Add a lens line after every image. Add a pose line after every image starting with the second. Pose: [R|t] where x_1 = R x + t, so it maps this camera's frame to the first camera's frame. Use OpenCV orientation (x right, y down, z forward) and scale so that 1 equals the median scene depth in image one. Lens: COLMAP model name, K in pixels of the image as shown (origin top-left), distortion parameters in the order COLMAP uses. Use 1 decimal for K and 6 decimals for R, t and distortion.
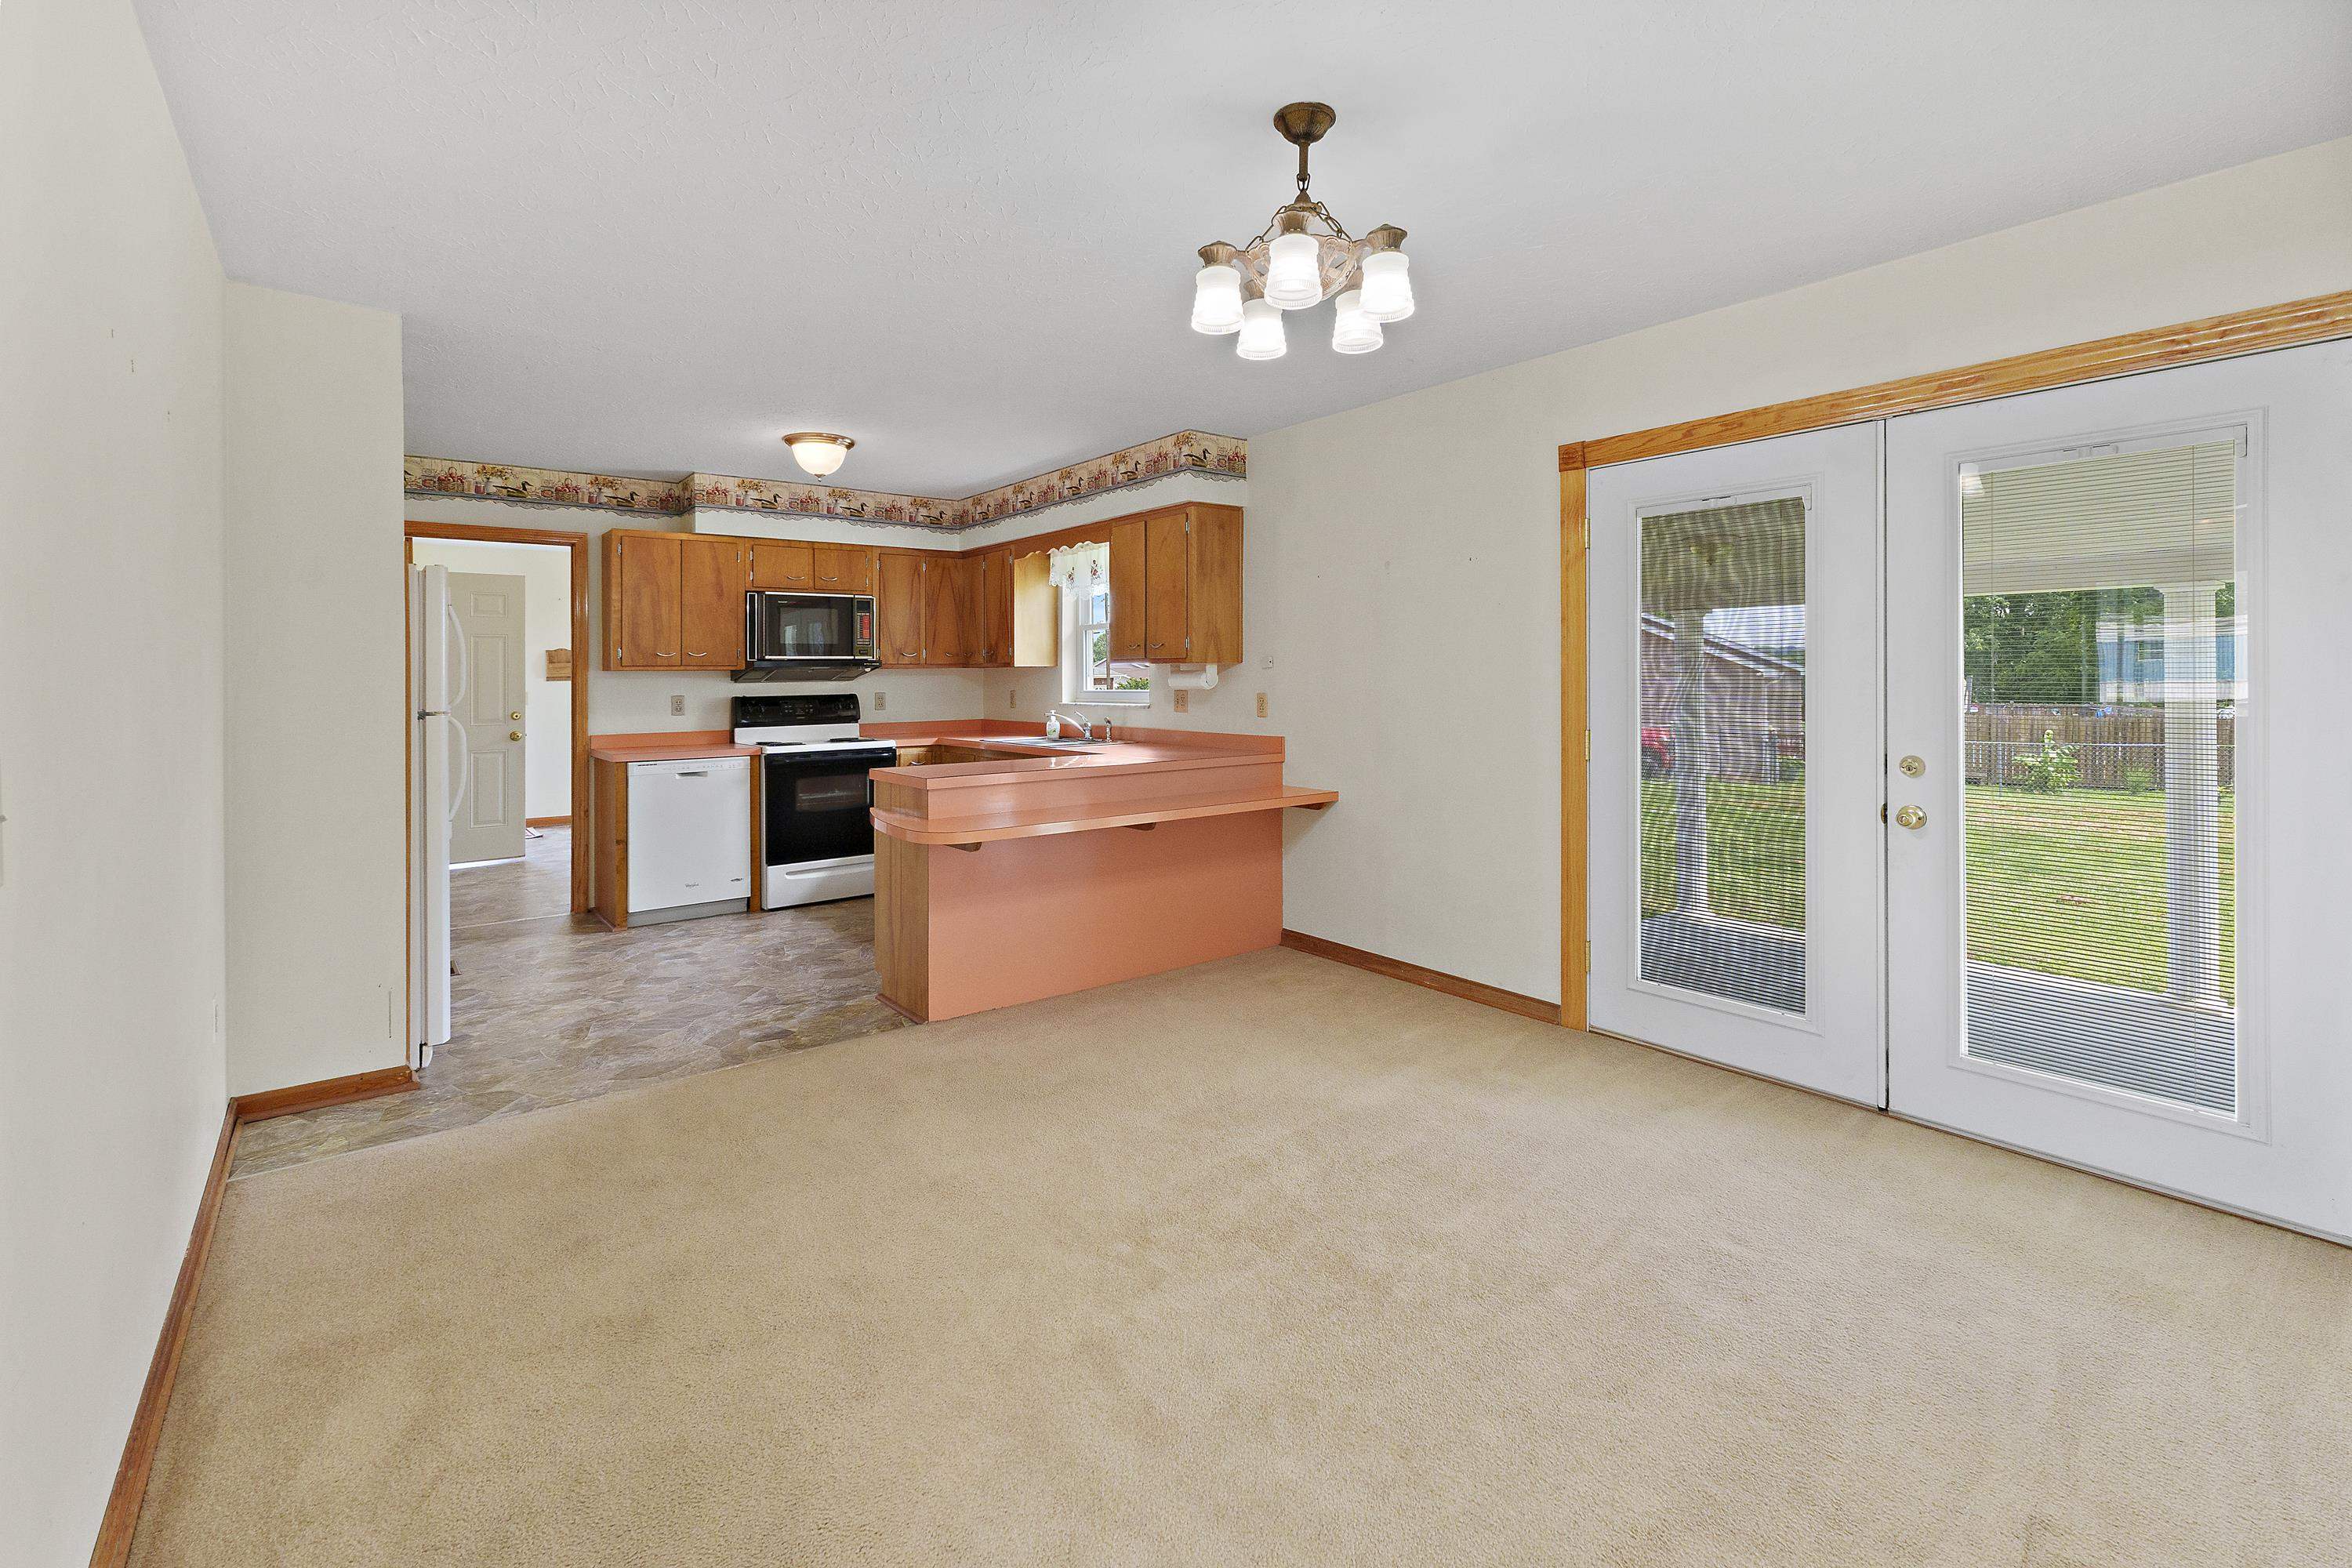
lens RADIAL K [[1034.2, 0, 1155.8], [0, 1034.2, 696.7], [0, 0, 1]] dist [0.009798, -0.001132]
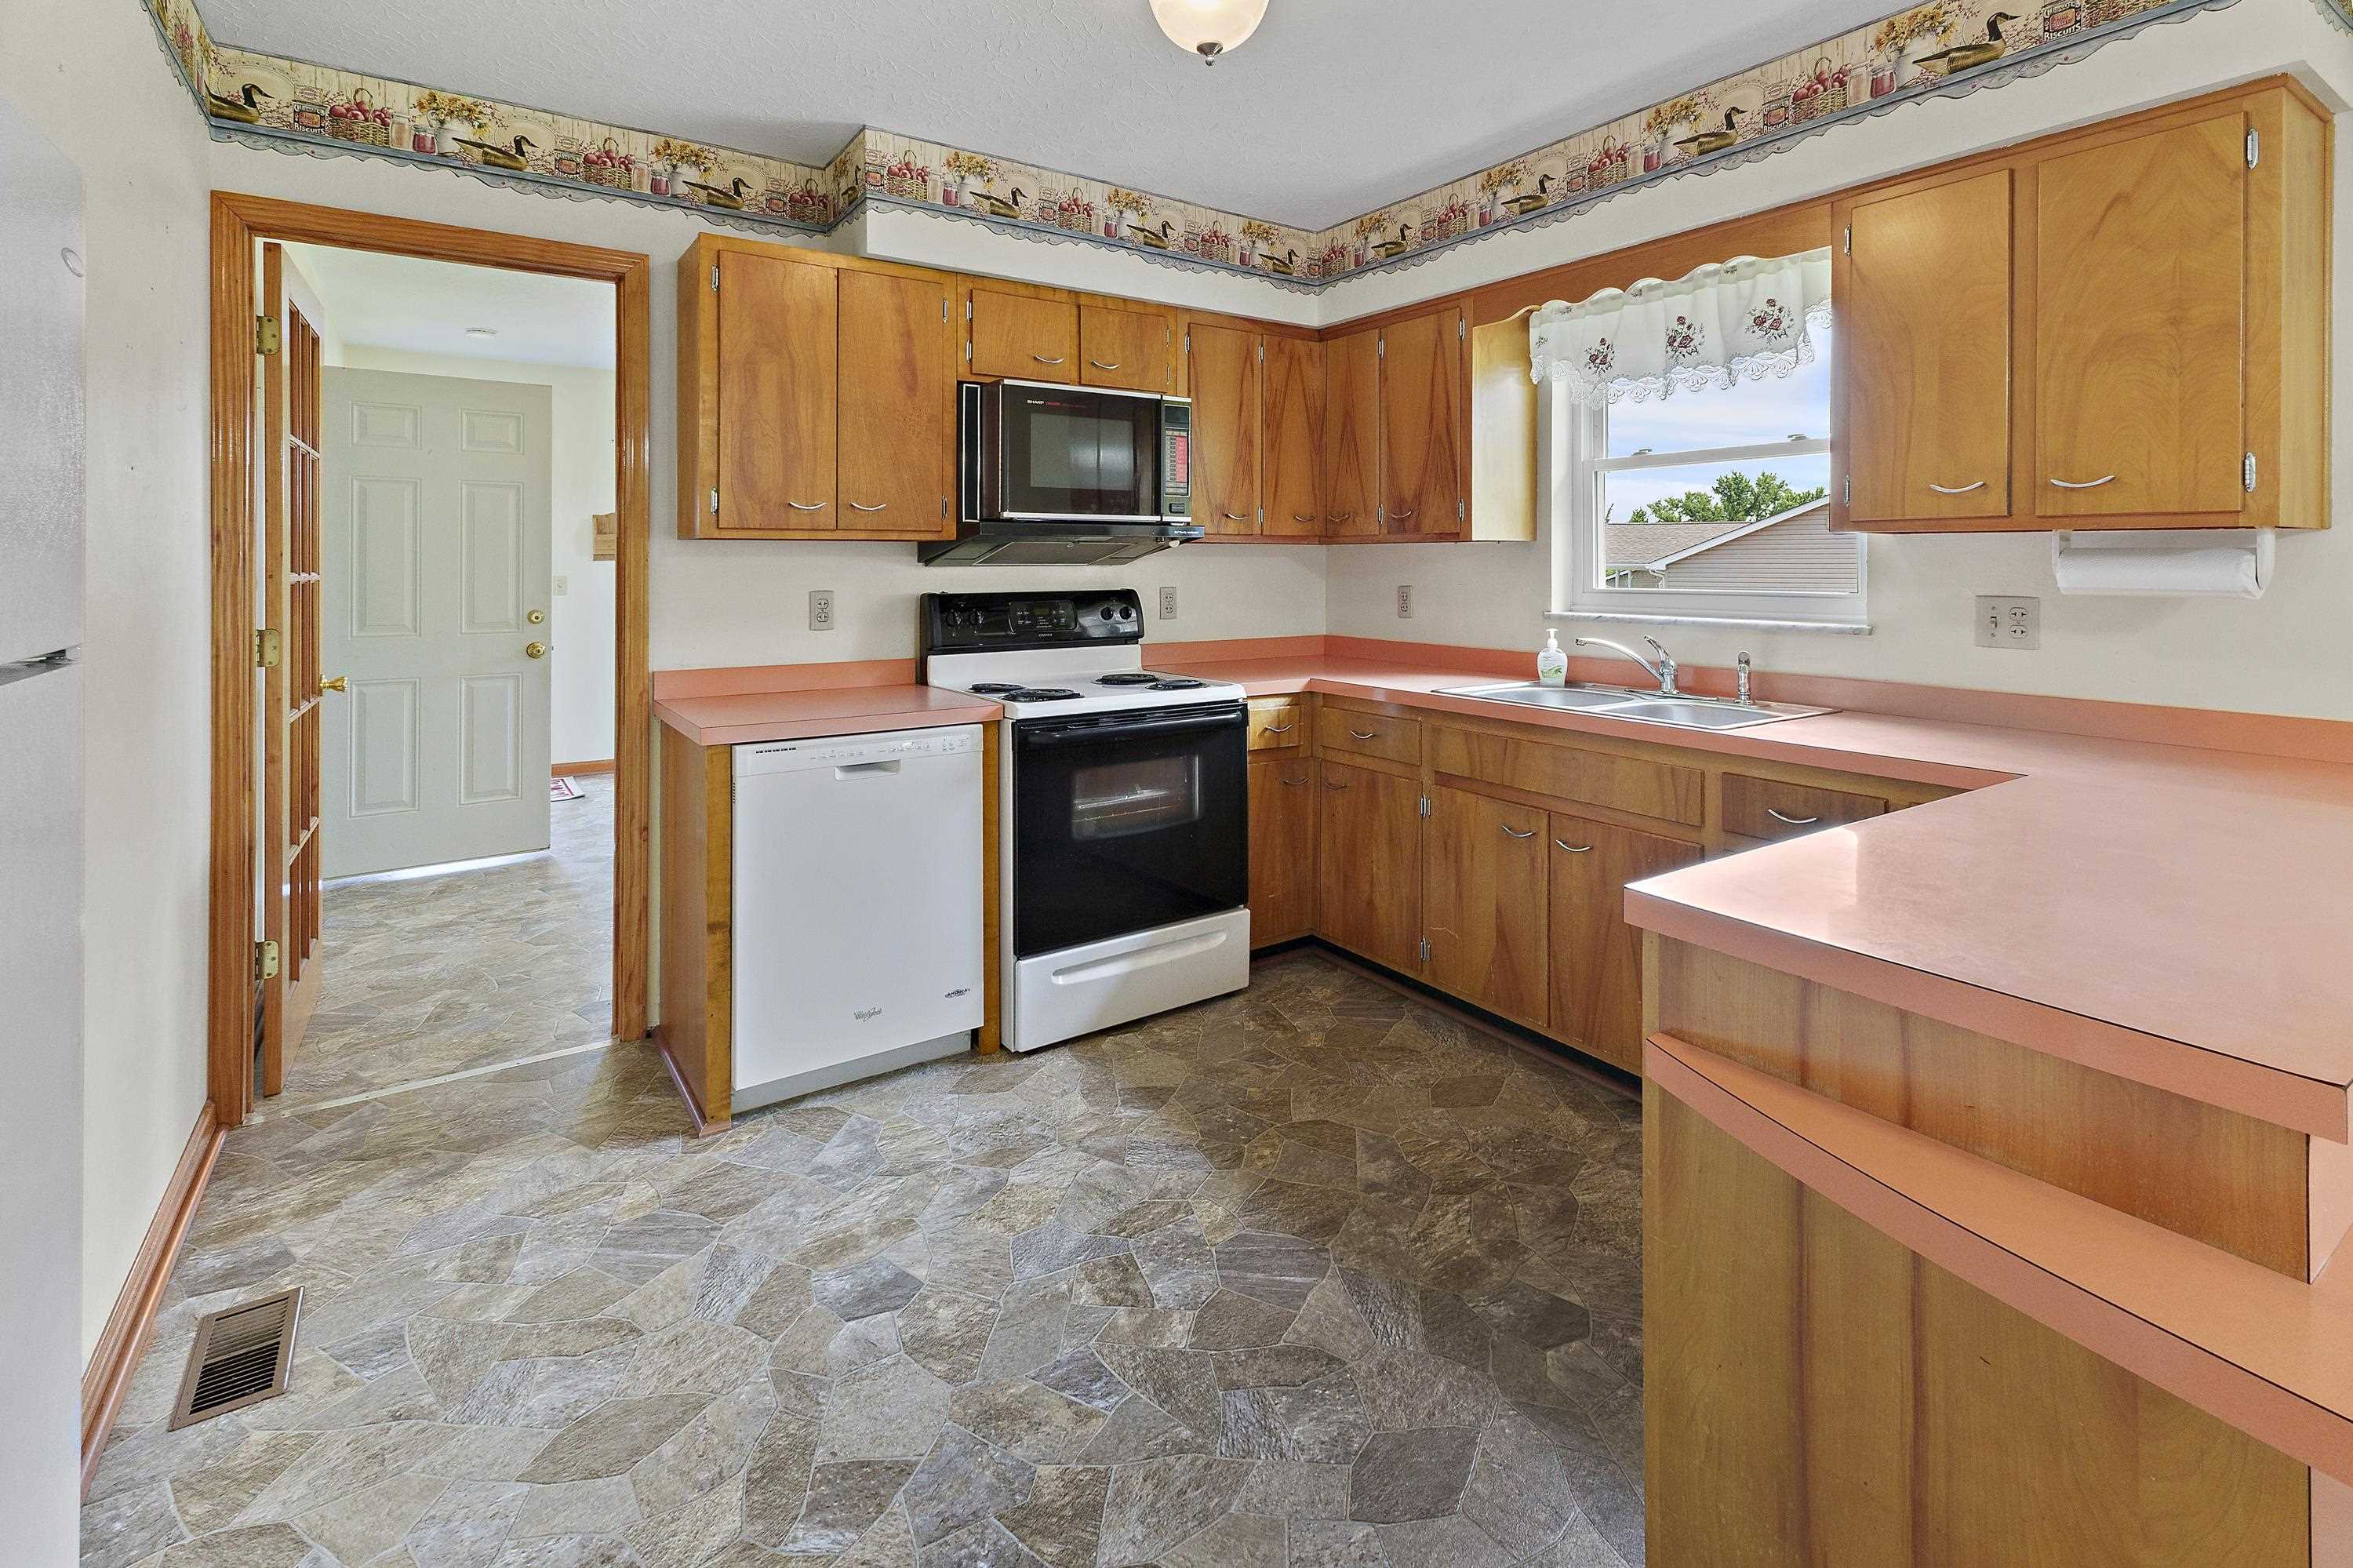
lens RADIAL K [[1034.7, 0, 1143.1], [0, 1034.7, 583.8], [0, 0, 1]] dist [0.009798, -0.001132]
pose [[0.998200, 0.010835, -0.058982, -0.292498], [-0.010698, 0.999939, 0.002635, -0.008108], [0.059007, -0.002000, 0.998256, 0.538823]]
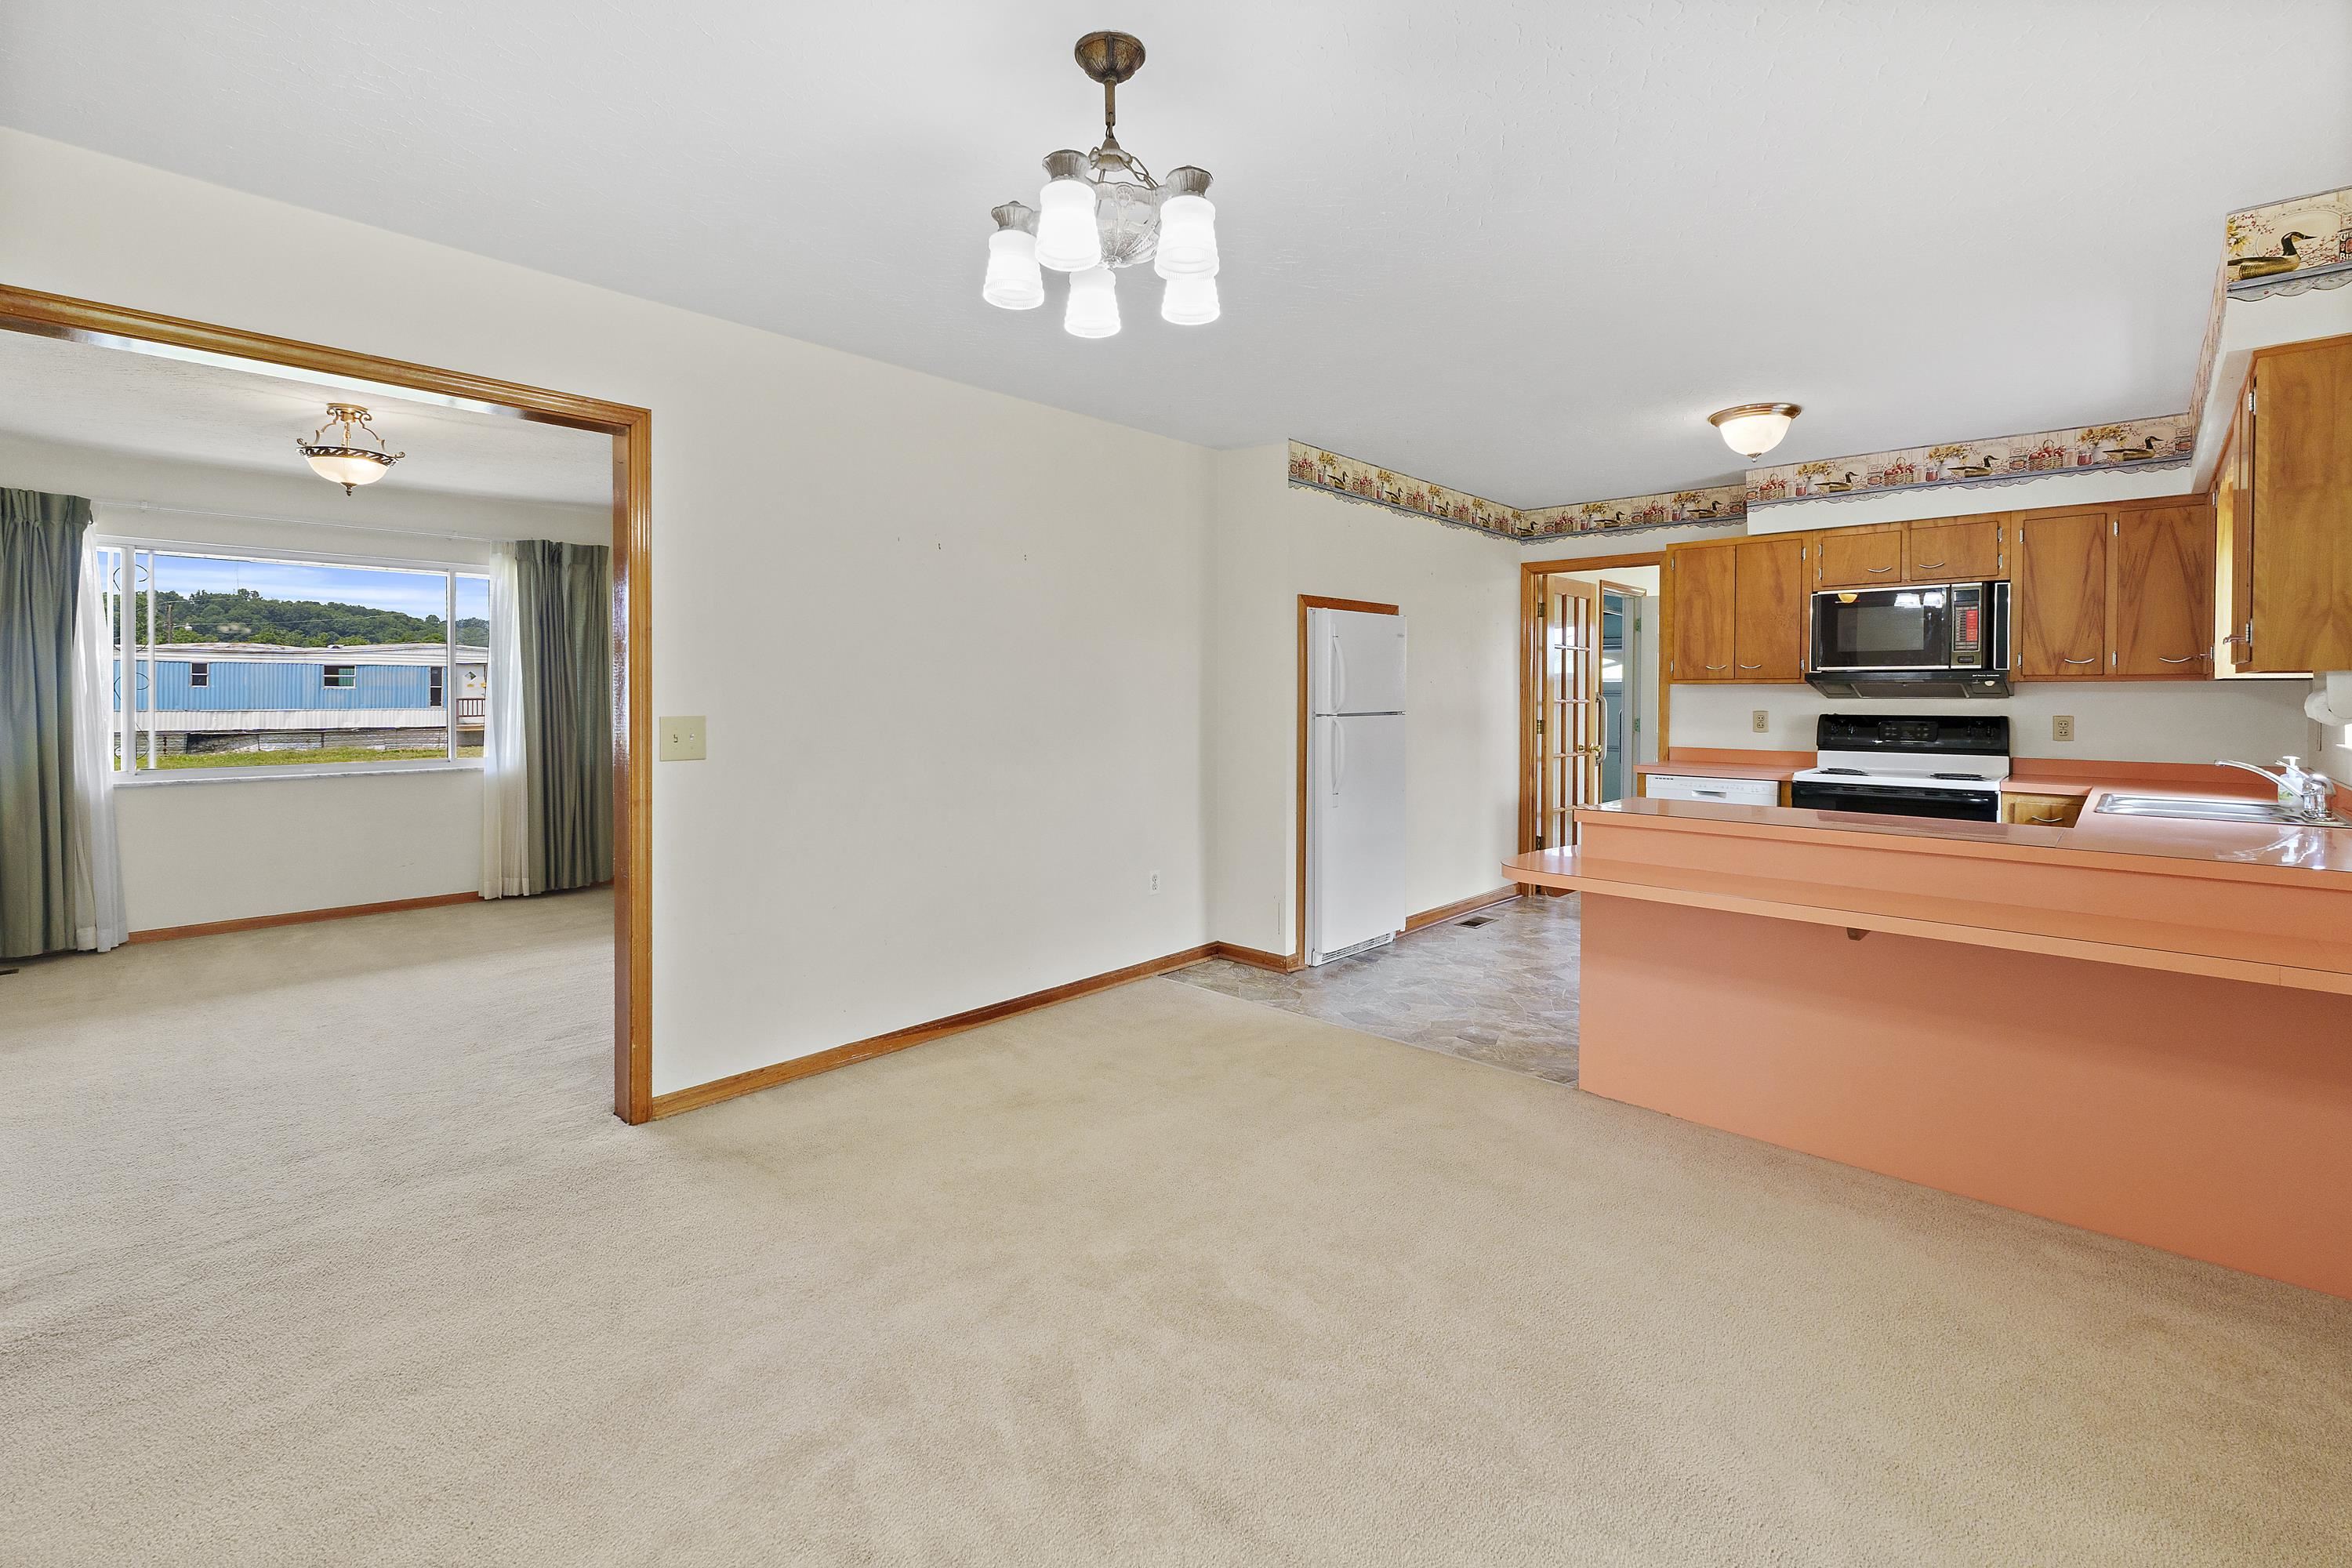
lens RADIAL K [[1034.2, 0, 1144.6], [0, 1034.2, 679.4], [0, 0, 1]] dist [0.009798, -0.001132]
pose [[0.157890, -0.001947, -0.987455, 0.391245], [-0.024339, 0.999687, -0.005863, -0.010924], [0.987157, 0.024959, 0.157793, 0.332103]]
